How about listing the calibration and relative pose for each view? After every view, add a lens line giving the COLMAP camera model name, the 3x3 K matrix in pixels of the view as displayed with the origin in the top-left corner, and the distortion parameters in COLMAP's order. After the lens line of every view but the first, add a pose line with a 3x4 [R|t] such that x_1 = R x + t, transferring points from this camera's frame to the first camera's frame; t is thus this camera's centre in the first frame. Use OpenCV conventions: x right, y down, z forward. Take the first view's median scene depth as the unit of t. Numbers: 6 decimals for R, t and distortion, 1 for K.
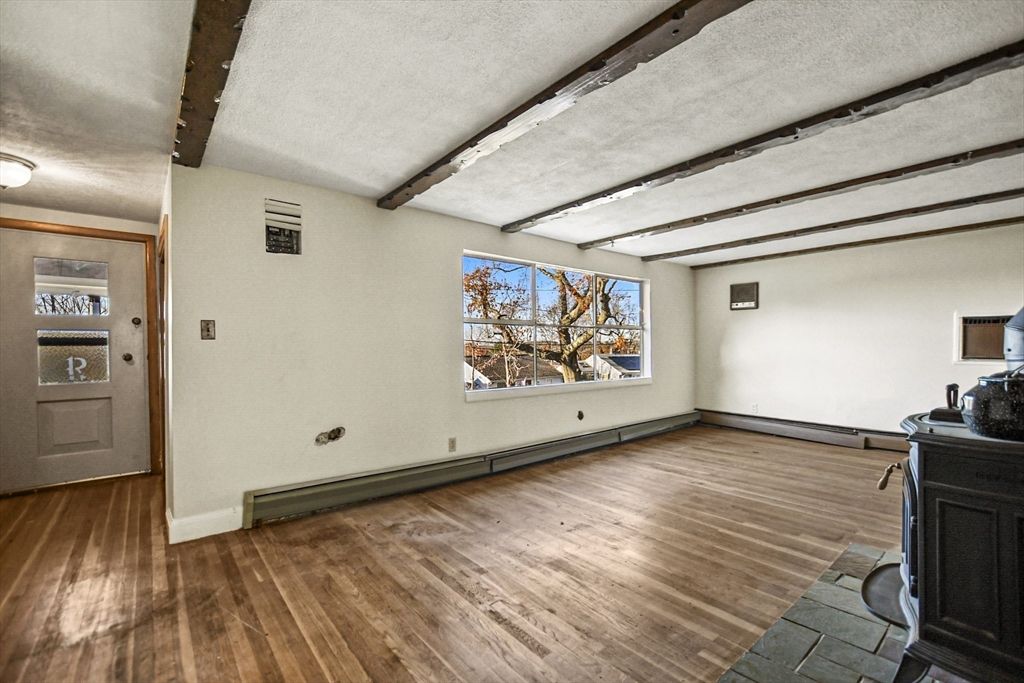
lens RADIAL K [[452.1, 0, 502.5], [0, 452.1, 350.6], [0, 0, 1]] dist [-0.013839, 0.003547]
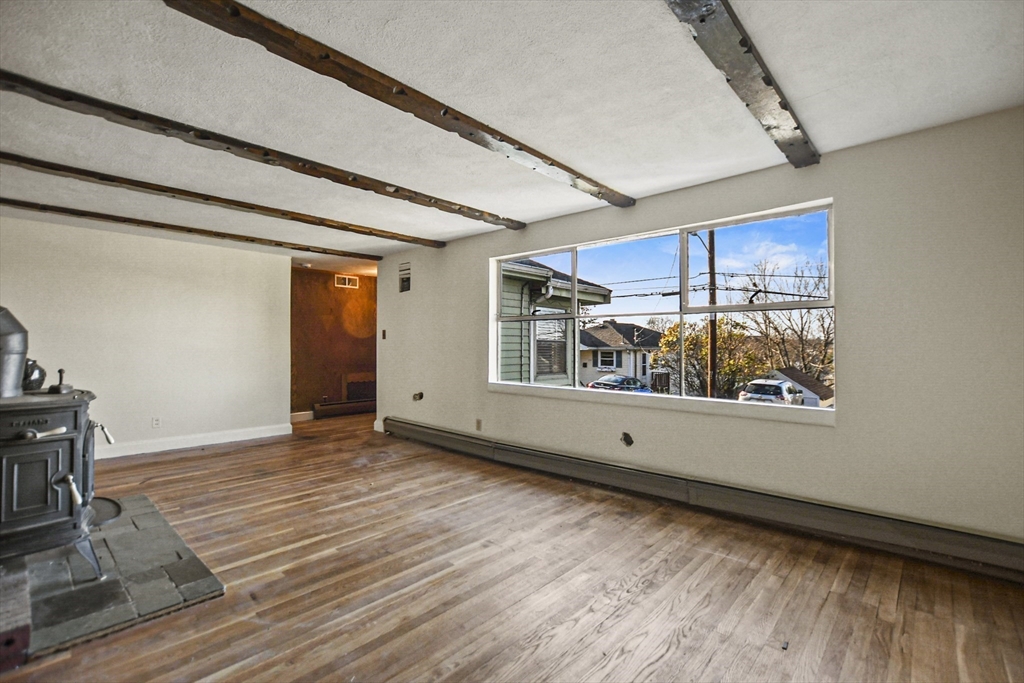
lens RADIAL K [[452.1, 0, 510.8], [0, 452.1, 339.2], [0, 0, 1]] dist [-0.013839, 0.003547]
pose [[0.147769, -0.003665, -0.989015, 1.139496], [-0.007929, 0.999957, -0.004890, -0.013635], [0.988990, 0.008564, 0.147733, 0.952489]]
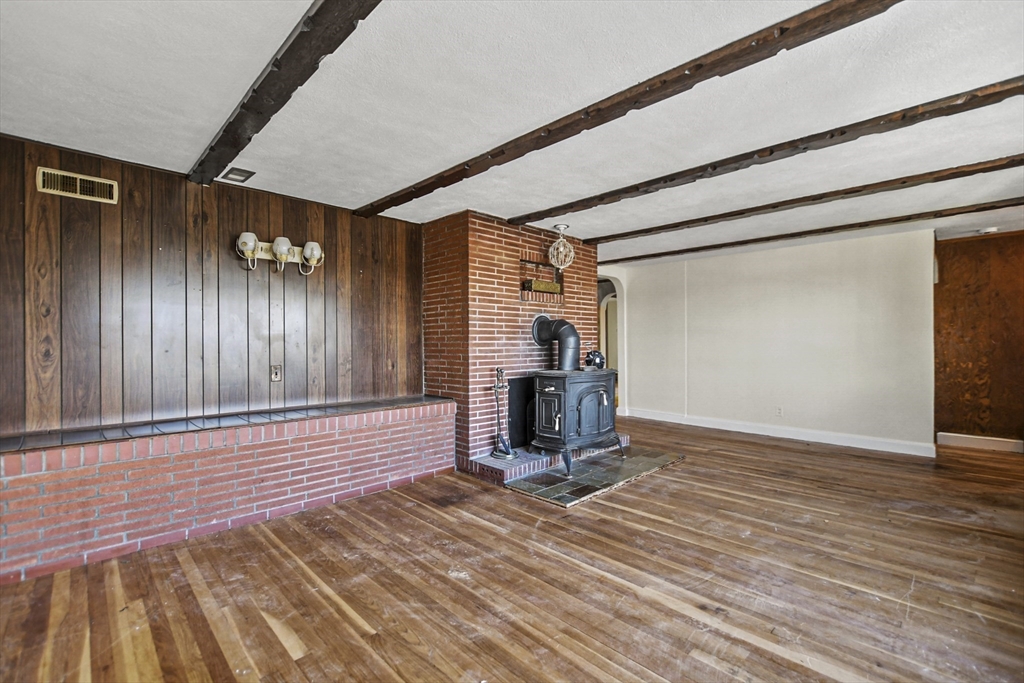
lens RADIAL K [[452.1, 0, 514.9], [0, 452.1, 339.4], [0, 0, 1]] dist [-0.013839, 0.003547]
pose [[-0.994449, 0.007943, -0.104921, 0.719722], [0.008223, 0.999964, -0.002236, -0.012396], [0.104900, -0.003087, -0.994478, 1.516689]]
